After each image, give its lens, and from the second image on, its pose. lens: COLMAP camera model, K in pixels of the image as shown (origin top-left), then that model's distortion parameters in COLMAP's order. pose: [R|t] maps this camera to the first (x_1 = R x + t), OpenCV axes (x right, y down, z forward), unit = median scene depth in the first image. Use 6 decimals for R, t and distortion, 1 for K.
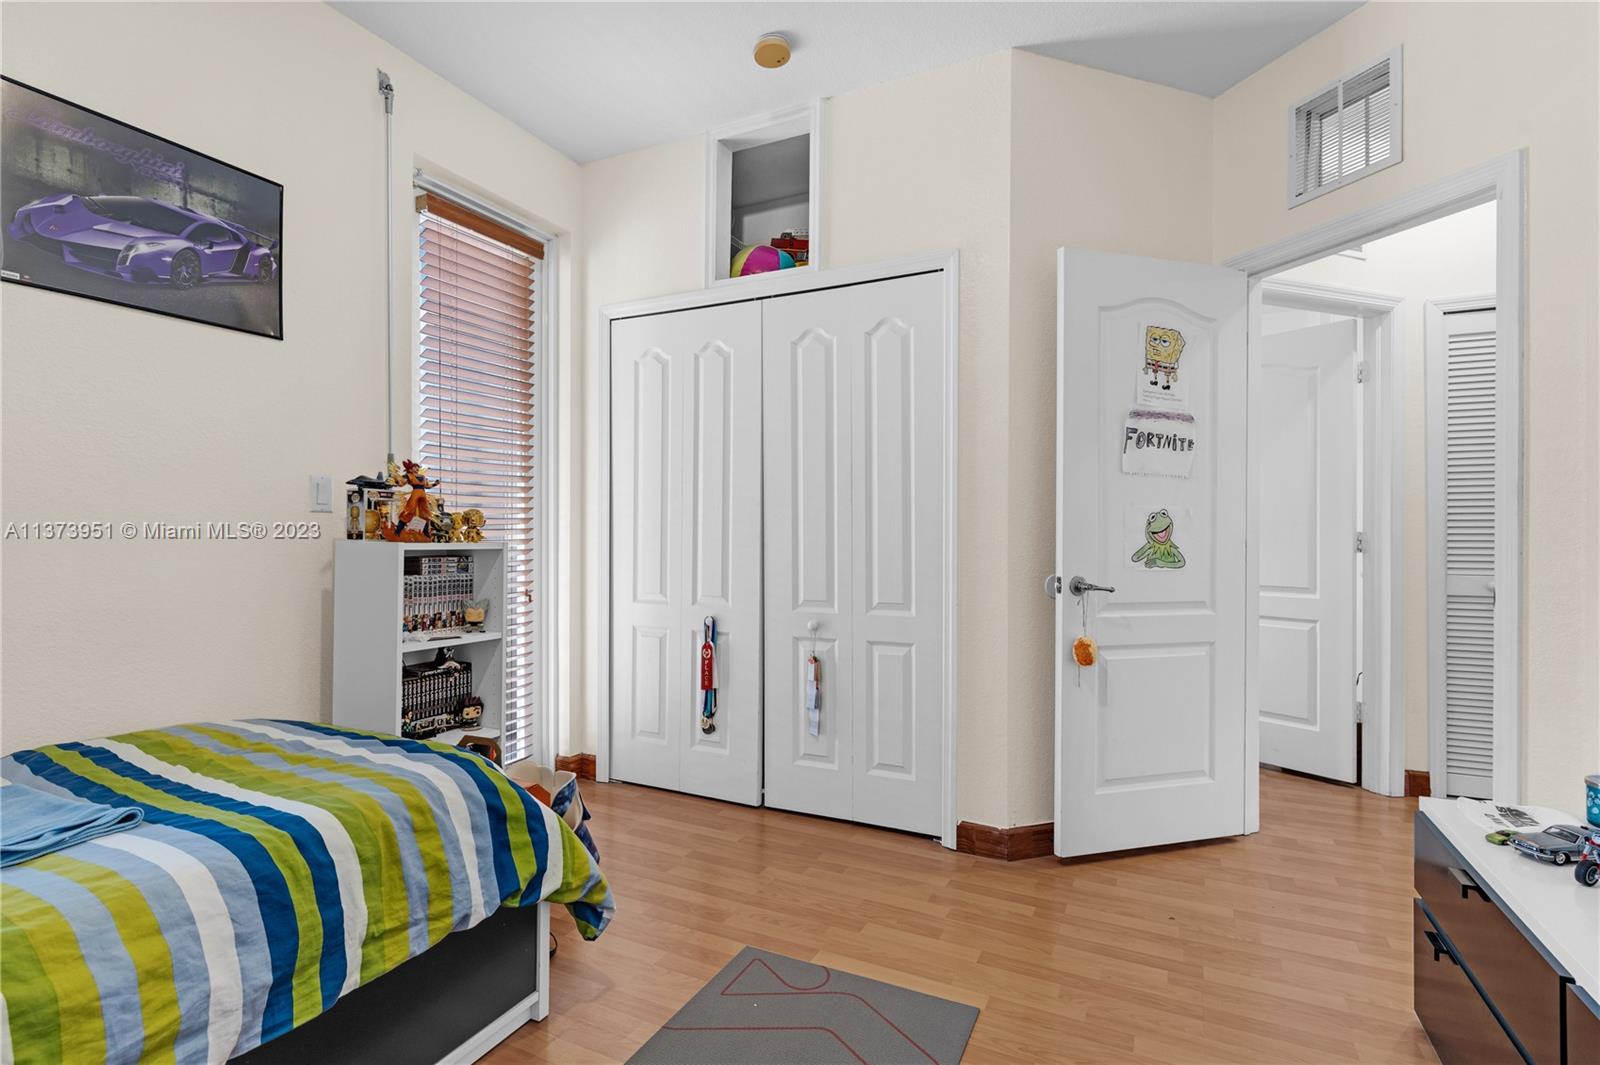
lens RADIAL K [[773.9, 0, 800.0], [0, 773.9, 532.5], [0, 0, 1]] dist [0.002084, 0.000310]
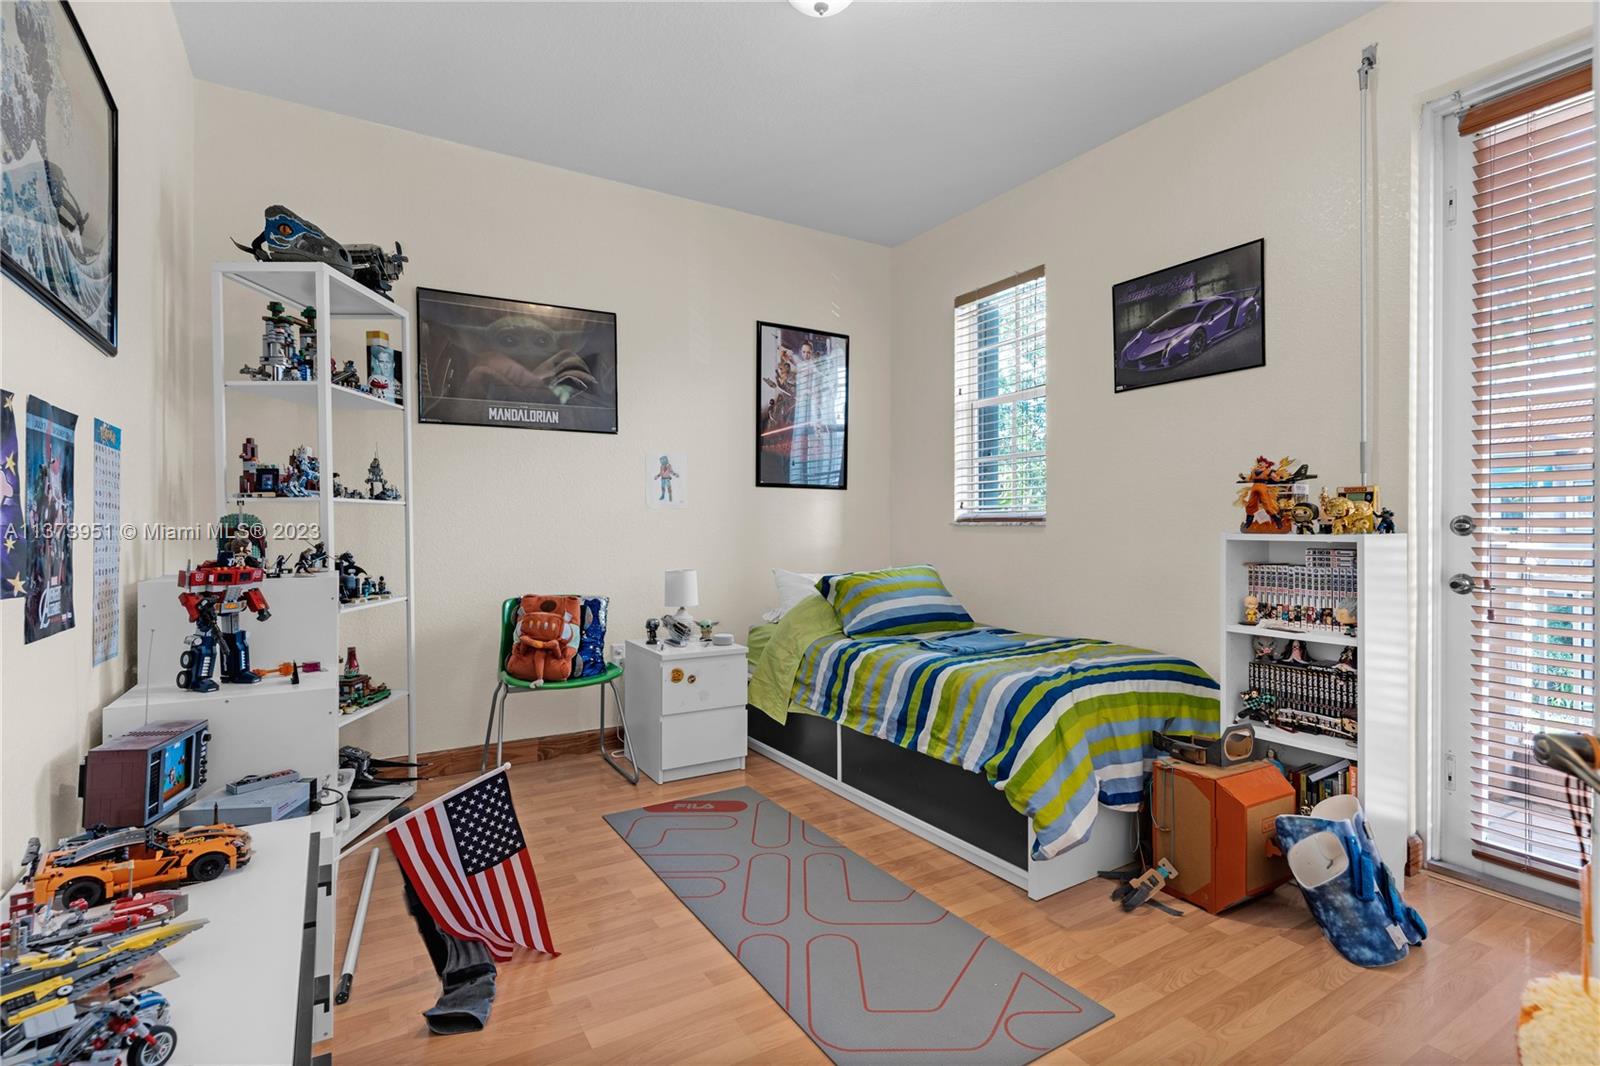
lens RADIAL K [[773.9, 0, 800.0], [0, 773.9, 533.0], [0, 0, 1]] dist [0.002084, 0.000310]
pose [[-0.545215, -0.002612, -0.838292, 0.755210], [-0.001447, 0.999997, -0.002175, 0.015962], [0.838295, 0.000028, -0.545217, 1.080588]]
